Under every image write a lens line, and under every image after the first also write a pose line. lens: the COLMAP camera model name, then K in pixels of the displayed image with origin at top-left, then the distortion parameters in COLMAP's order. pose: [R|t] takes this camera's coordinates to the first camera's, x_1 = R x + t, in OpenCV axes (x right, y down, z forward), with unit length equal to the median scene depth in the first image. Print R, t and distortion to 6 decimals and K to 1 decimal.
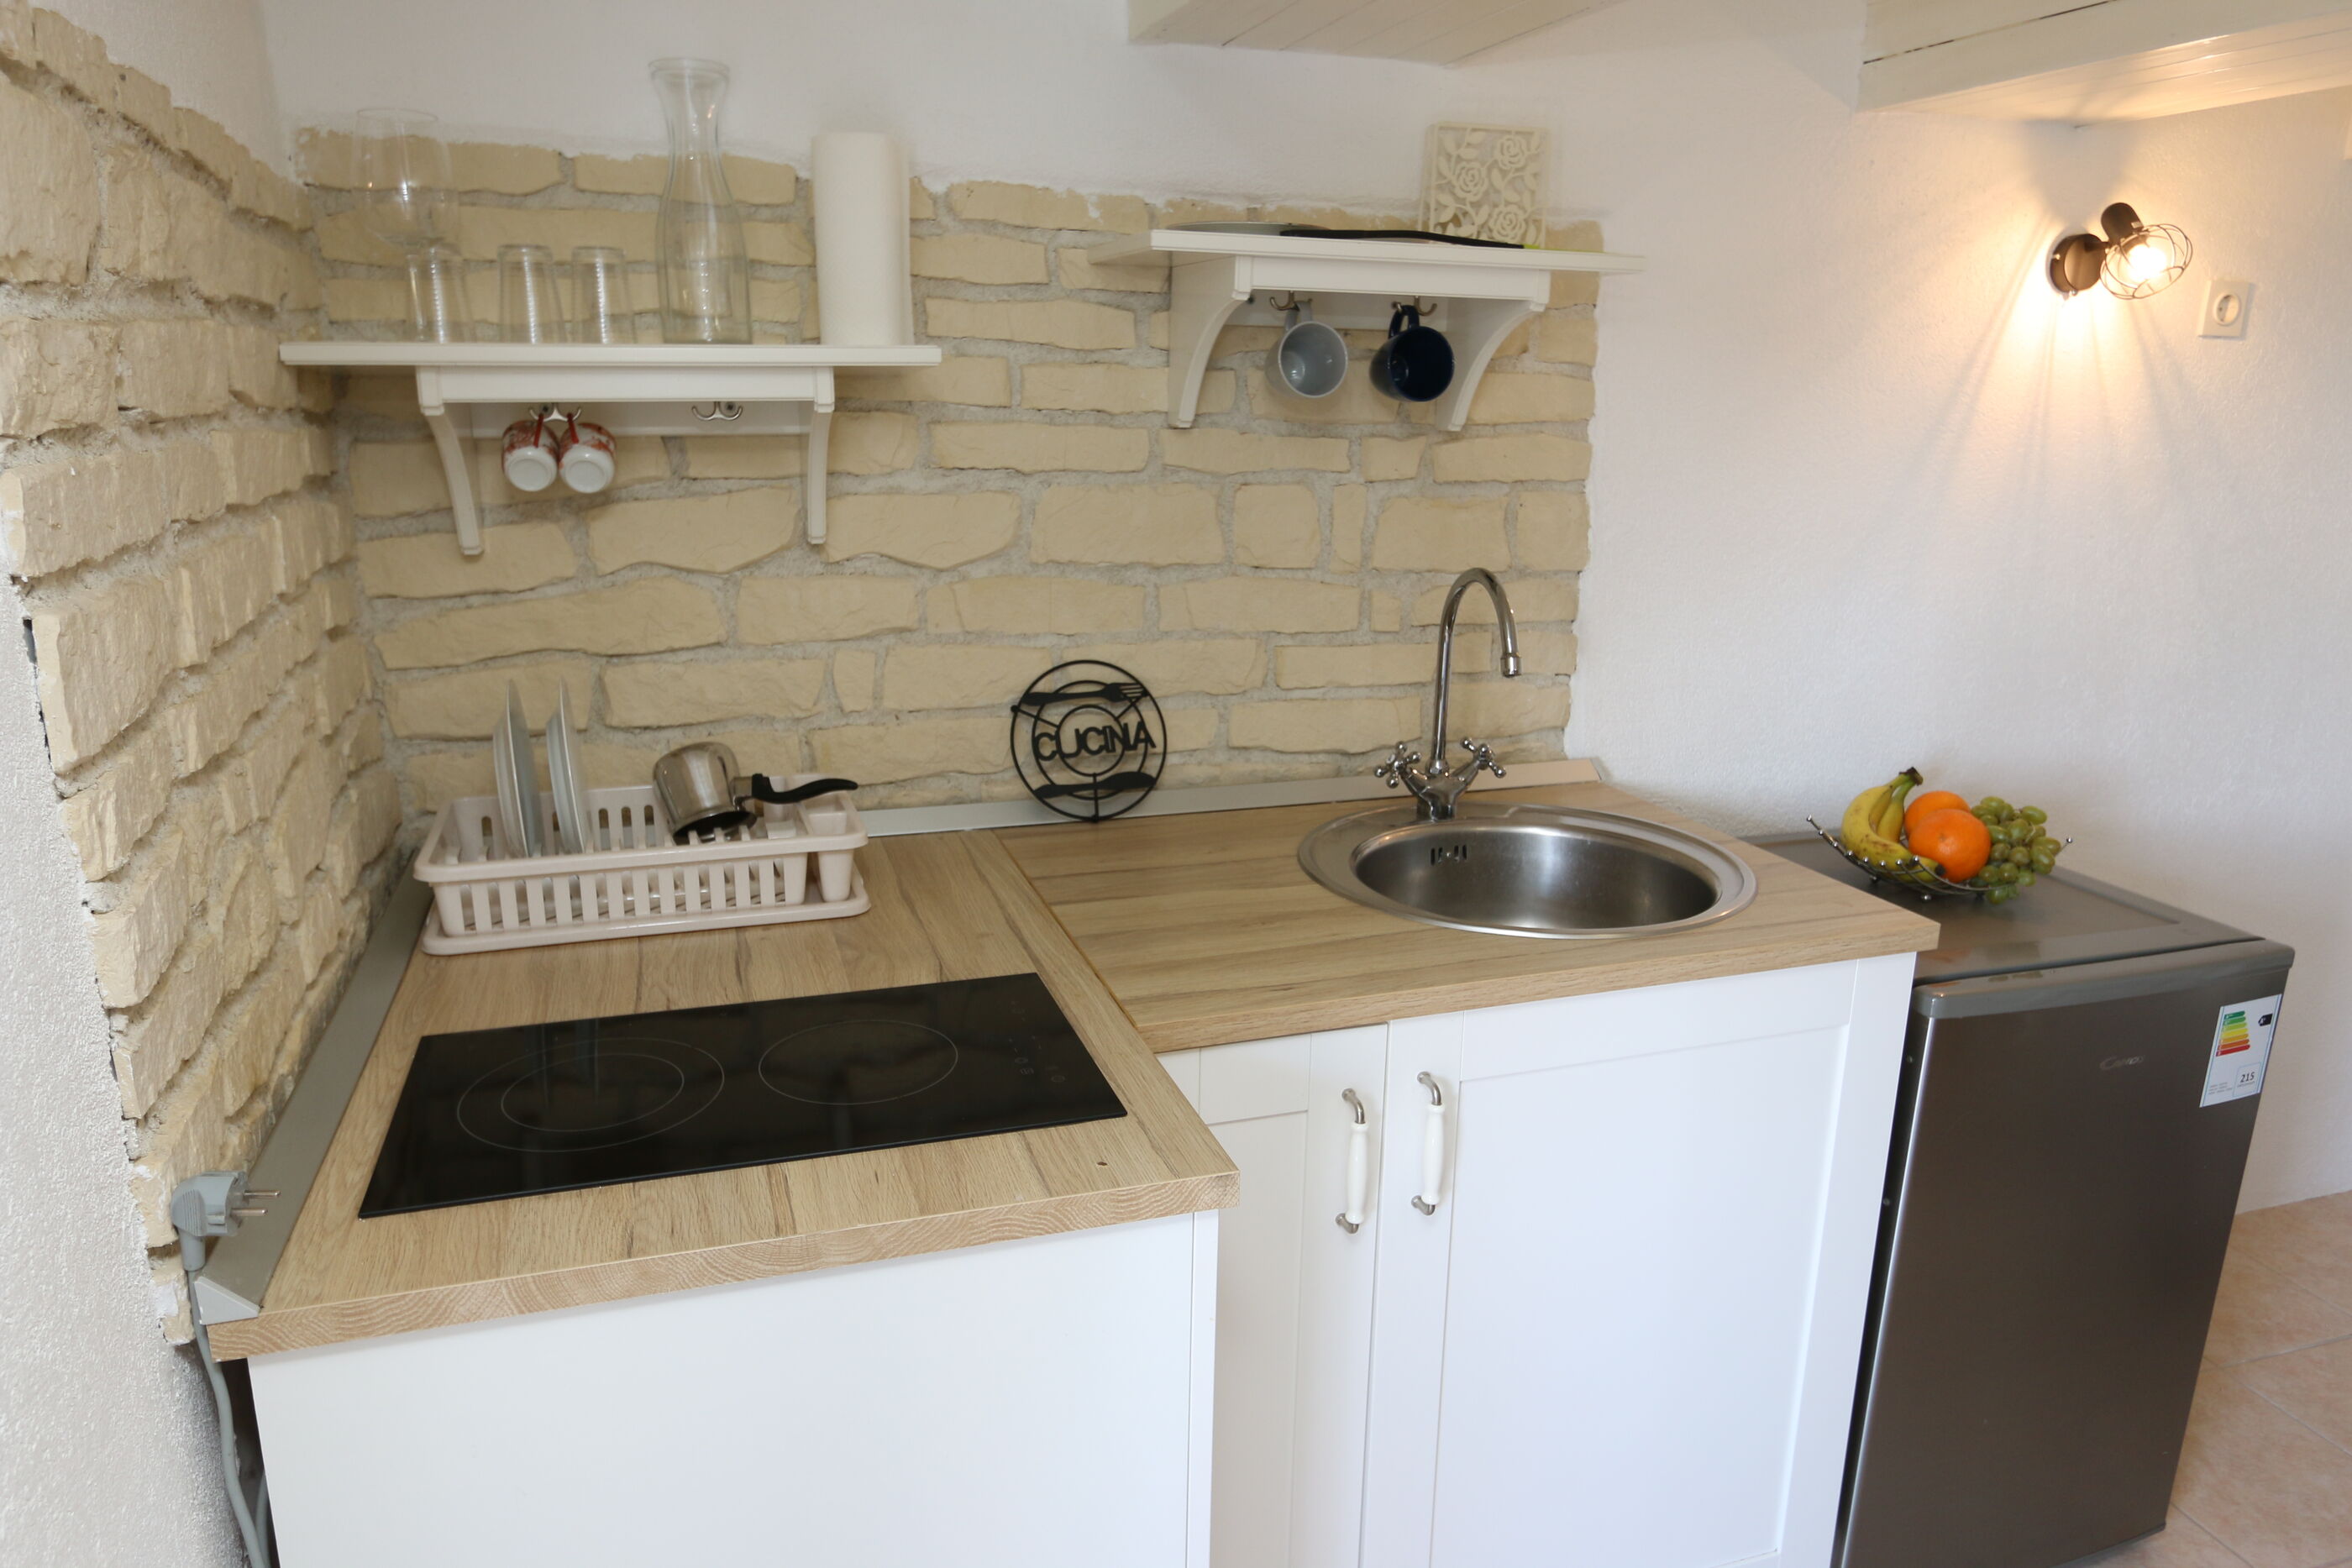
lens RADIAL K [[1510.6, 0, 1157.4], [0, 1510.6, 779.0], [0, 0, 1]] dist [-0.008352, 0.010166]
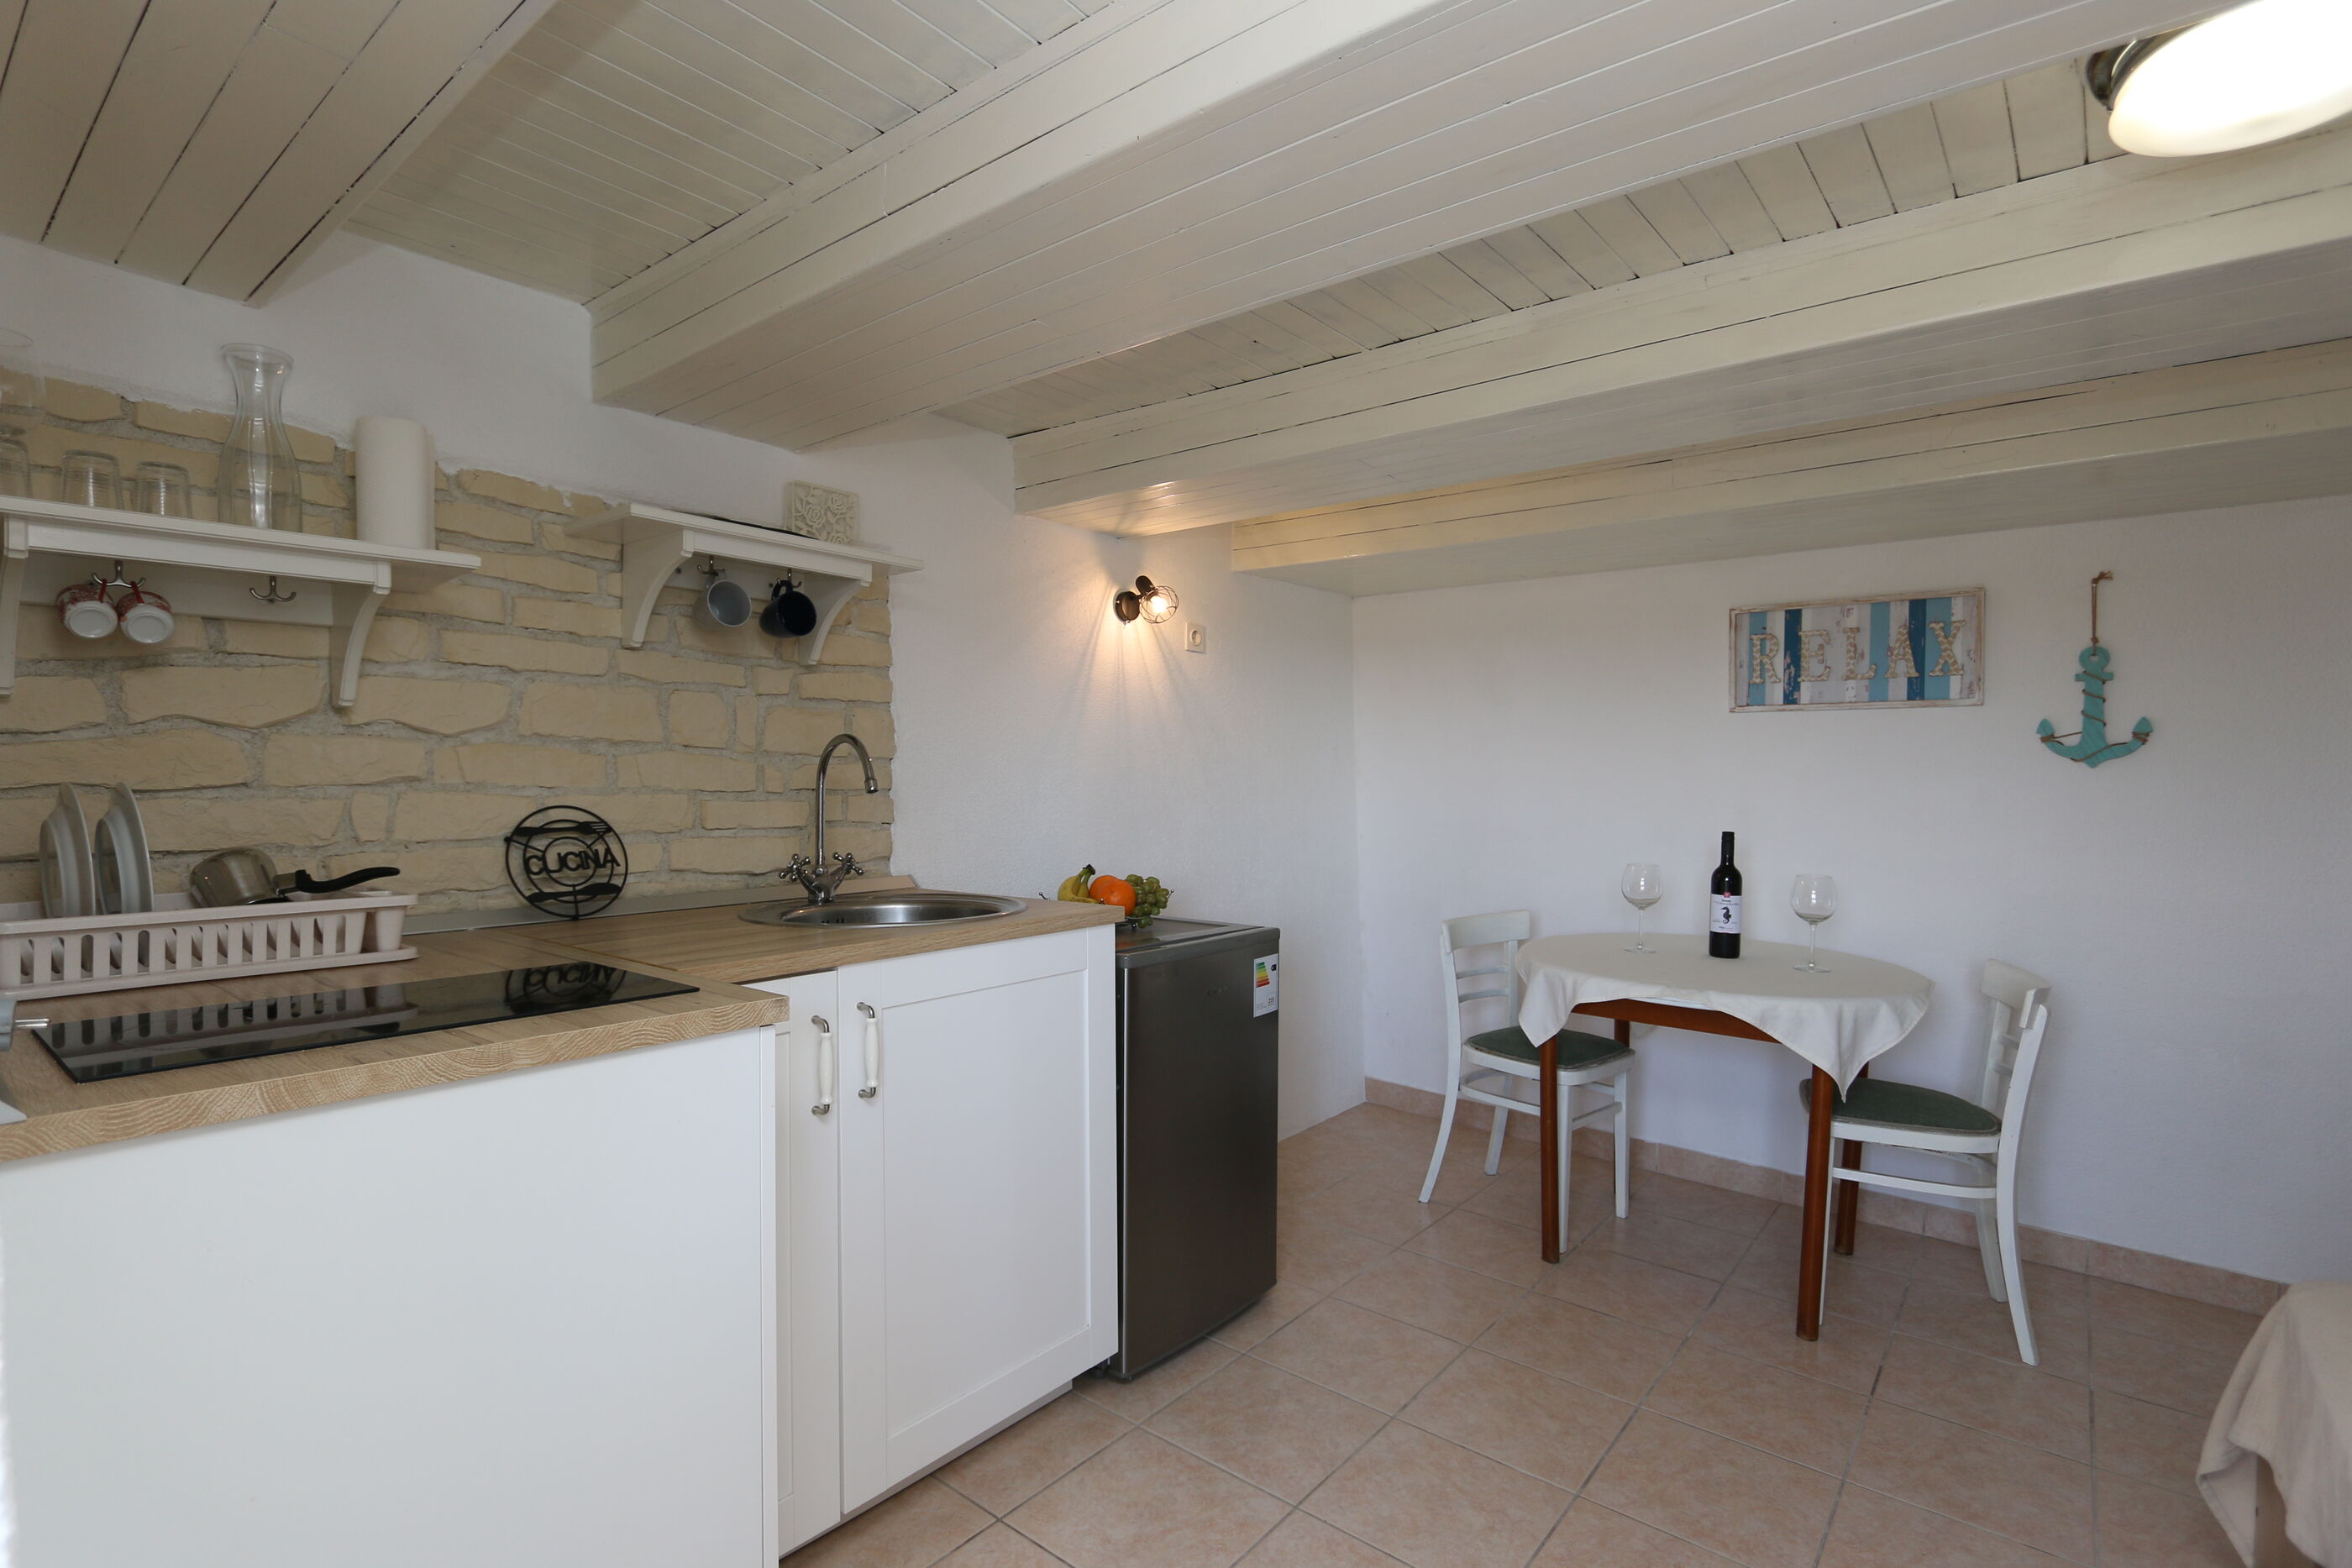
lens RADIAL K [[1123.1, 0, 1142.0], [0, 1123.1, 781.1], [0, 0, 1]] dist [0.001109, 0.000155]
pose [[0.847331, -0.012851, 0.530909, -0.150598], [0.143704, 0.967959, -0.205922, 0.197335], [-0.511252, 0.250778, 0.822029, -0.133762]]
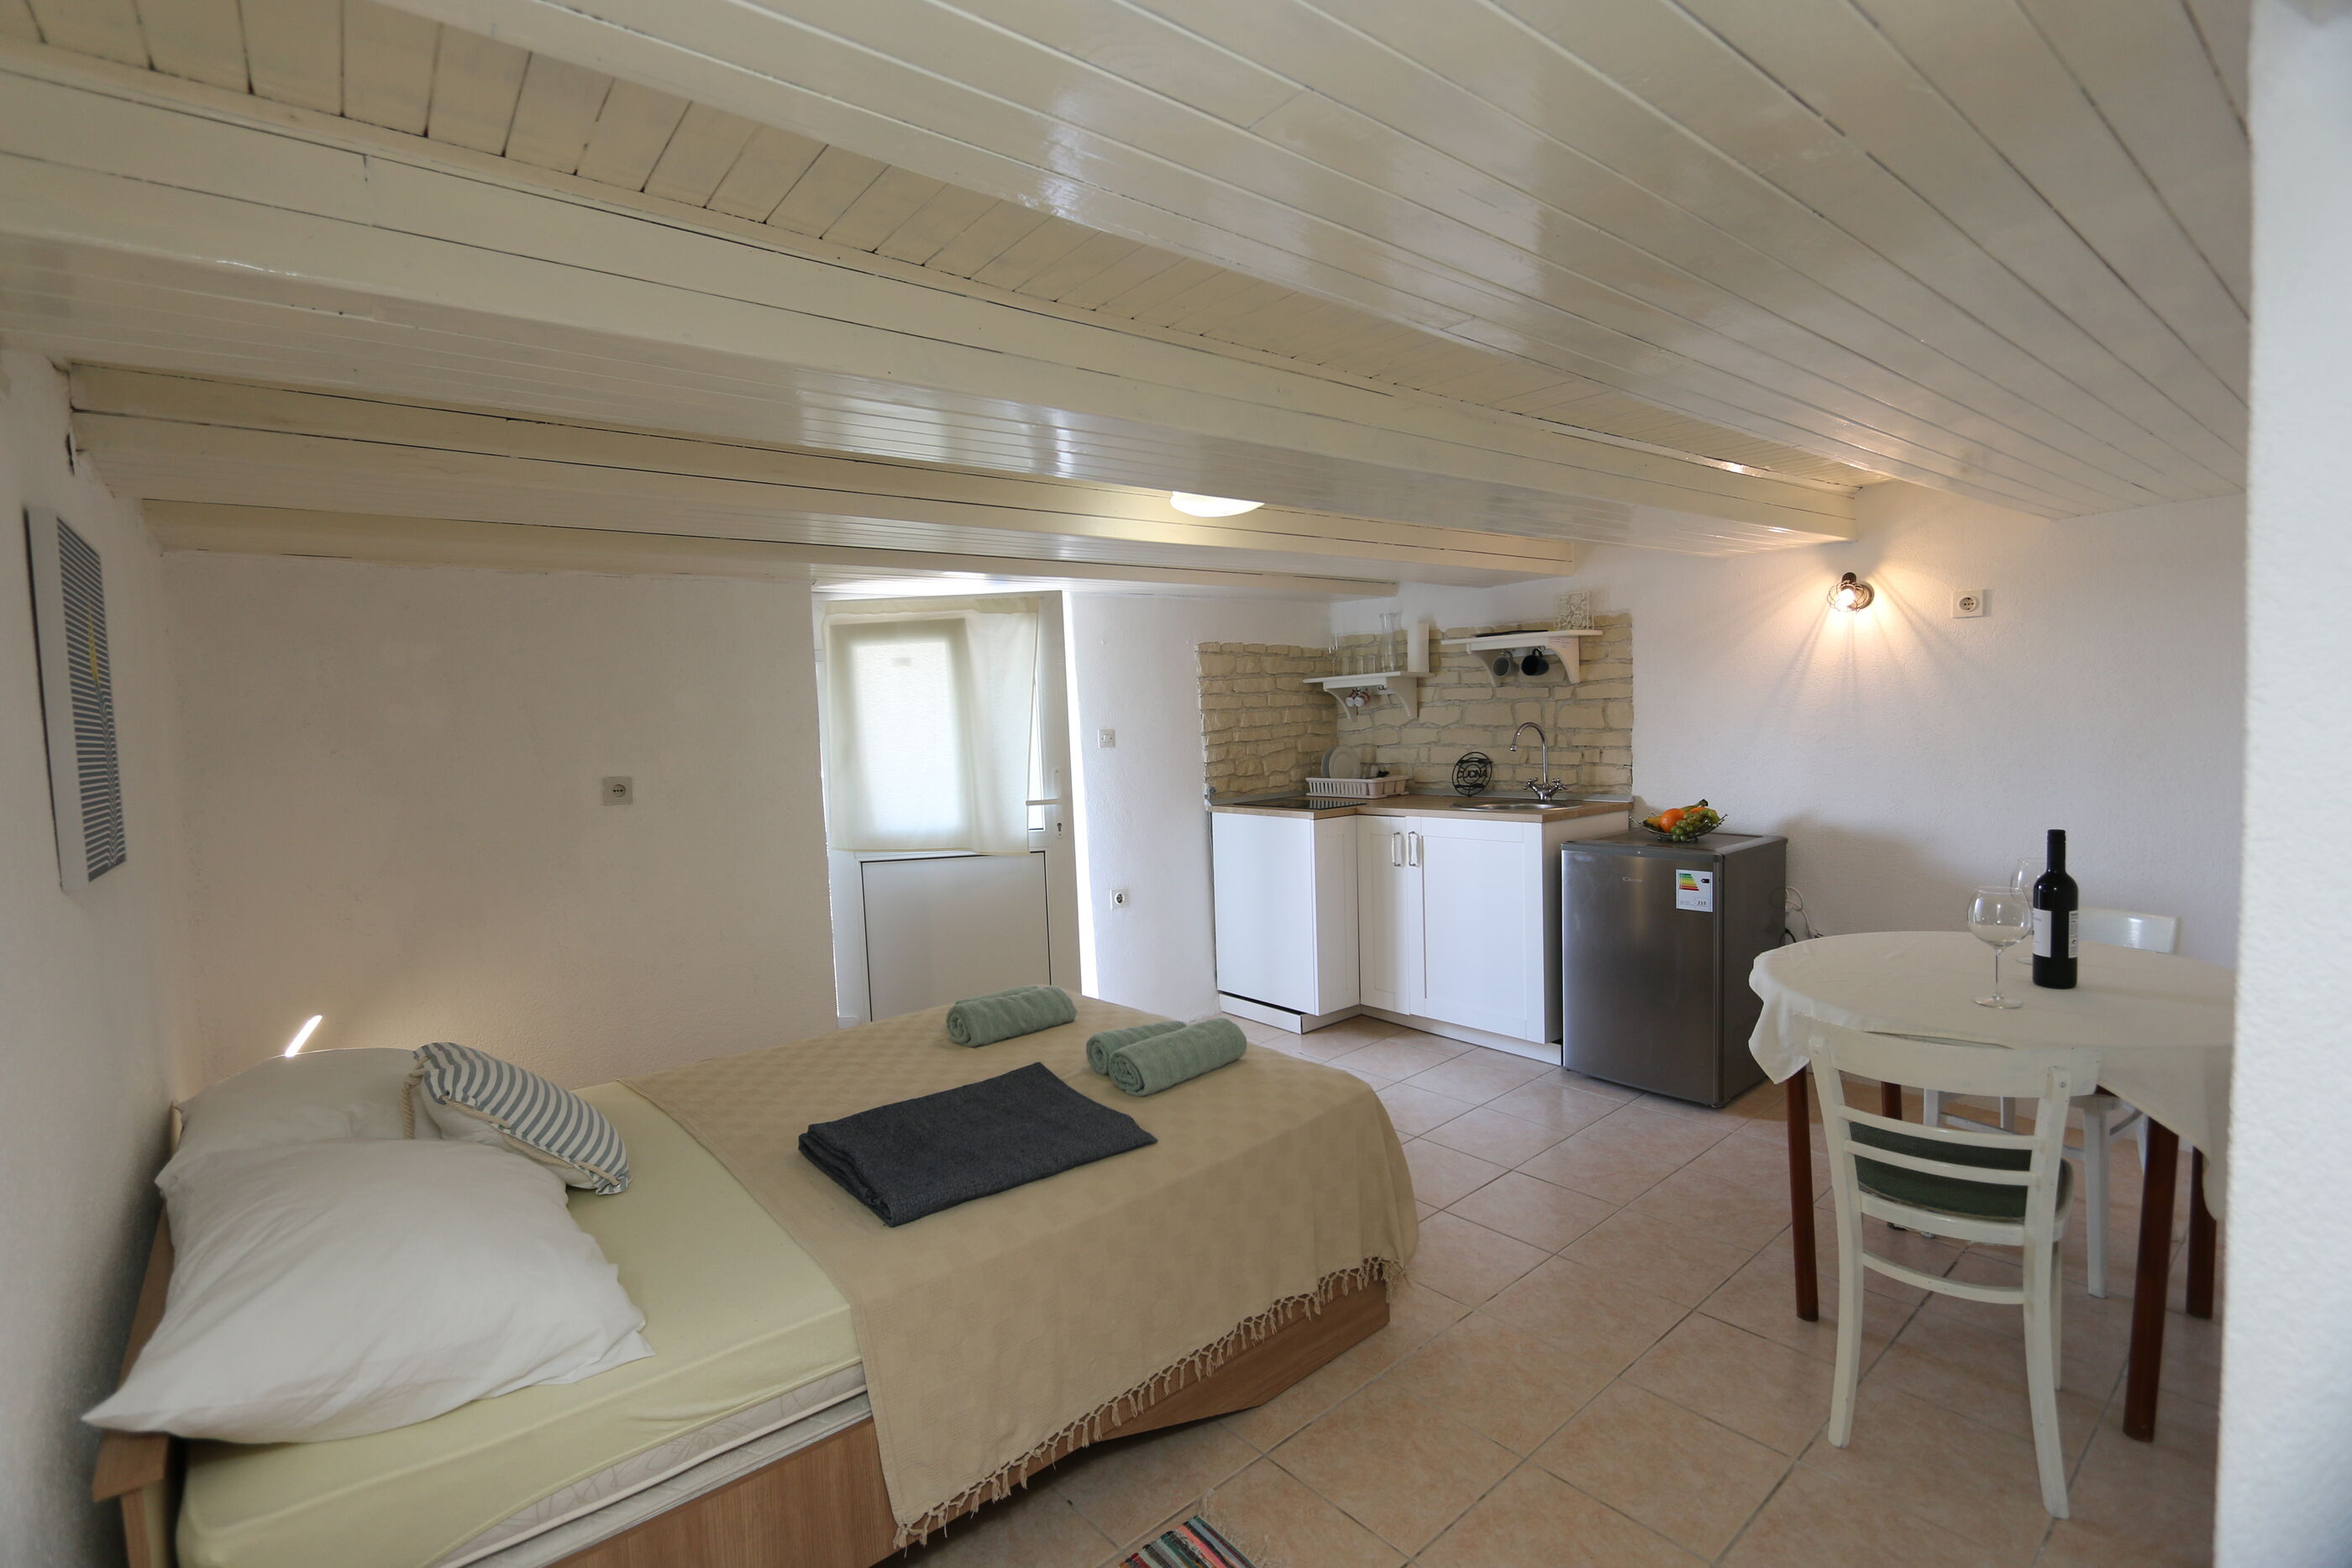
lens RADIAL K [[1063.9, 0, 1172.0], [0, 1063.9, 785.7], [0, 0, 1]] dist [0.000422, 0.000042]
pose [[0.372640, 0.035813, -0.927285, 2.108162], [-0.195901, 0.979771, -0.040885, 0.253699], [0.907063, 0.196892, 0.372117, -0.598338]]
